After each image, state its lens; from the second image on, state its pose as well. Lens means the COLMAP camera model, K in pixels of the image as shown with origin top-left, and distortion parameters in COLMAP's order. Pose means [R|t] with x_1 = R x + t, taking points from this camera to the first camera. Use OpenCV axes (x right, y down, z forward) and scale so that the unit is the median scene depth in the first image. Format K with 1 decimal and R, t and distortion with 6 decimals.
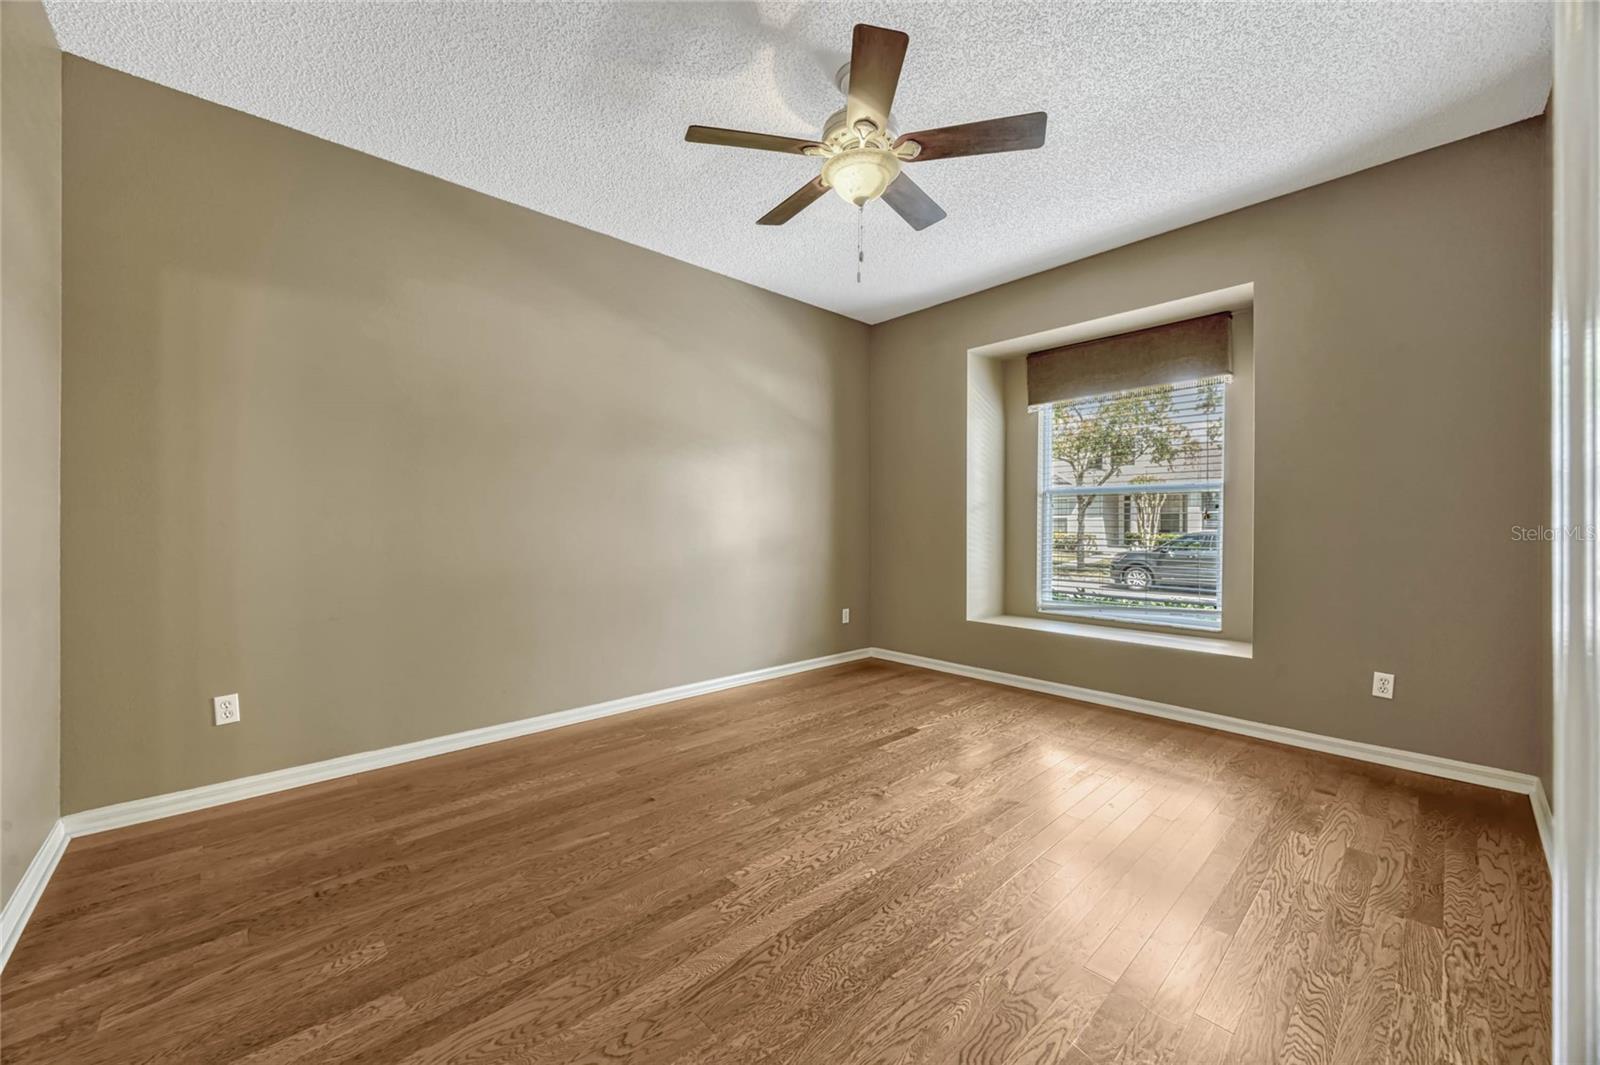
lens RADIAL K [[617.1, 0, 801.1], [0, 617.1, 528.6], [0, 0, 1]] dist [-0.000408, -0.000090]
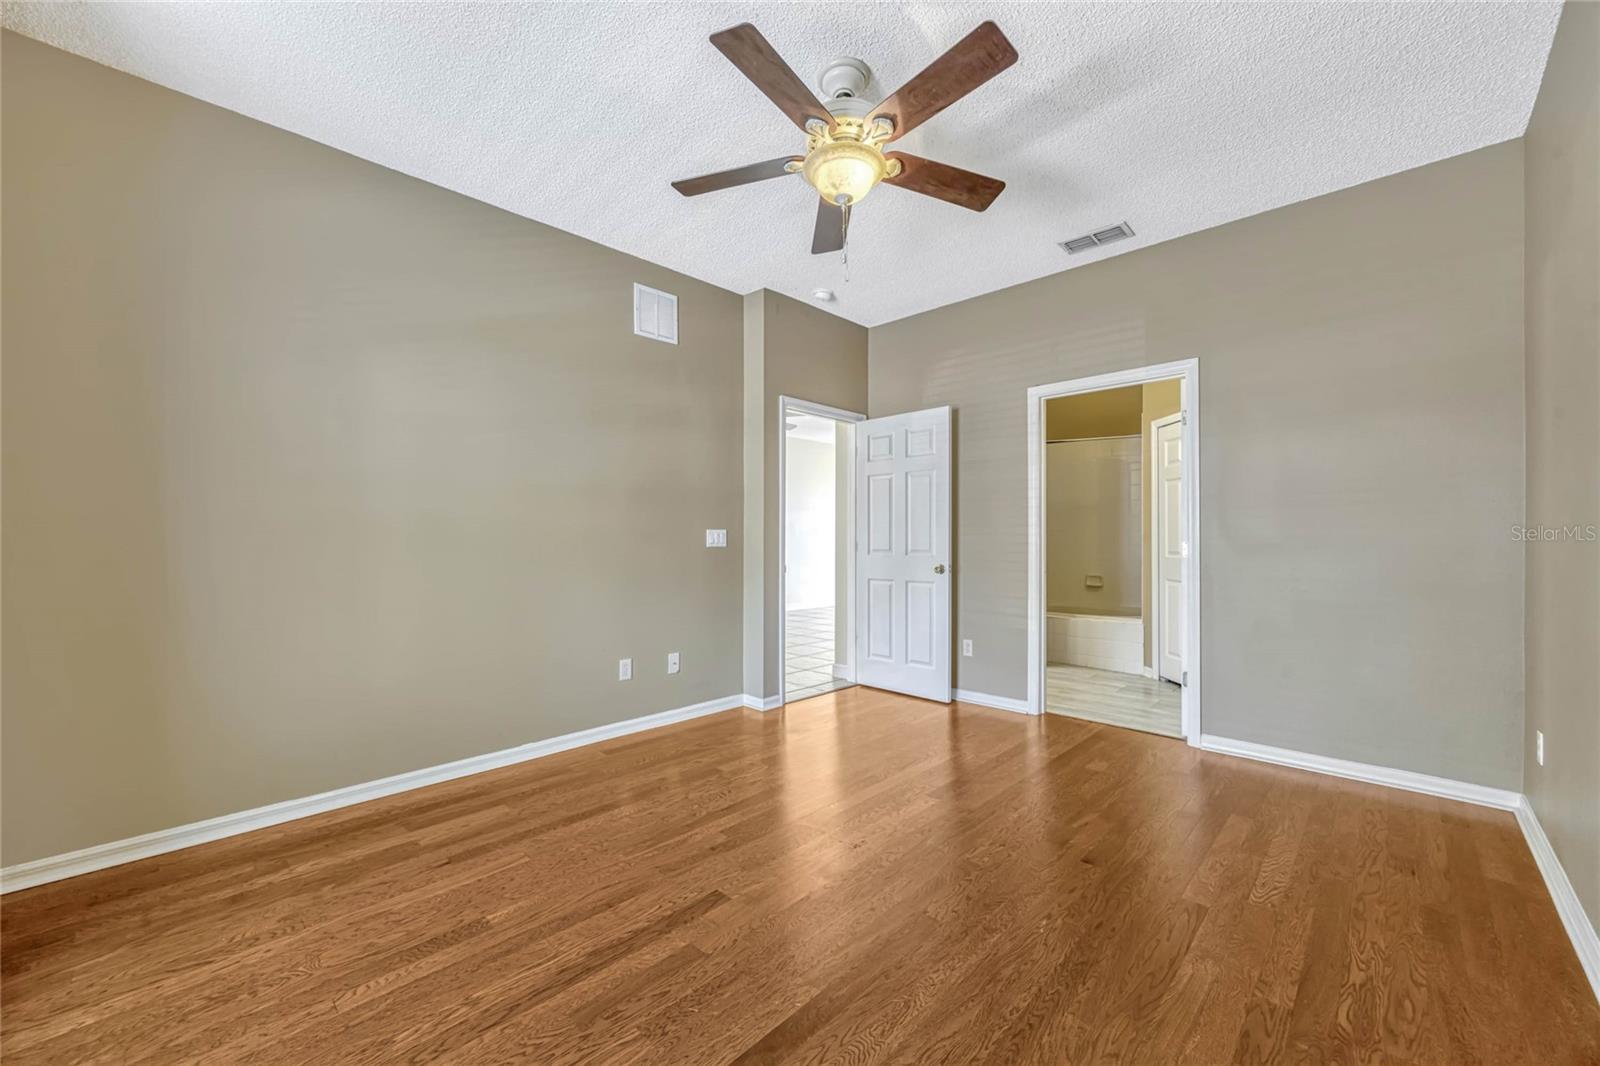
lens RADIAL K [[617.1, 0, 799.4], [0, 617.1, 534.7], [0, 0, 1]] dist [-0.000408, -0.000090]
pose [[-0.998356, 0.000598, -0.057307, 0.234931], [0.000687, 0.999999, -0.001540, -0.021261], [0.057306, -0.001577, -0.998355, 2.078939]]
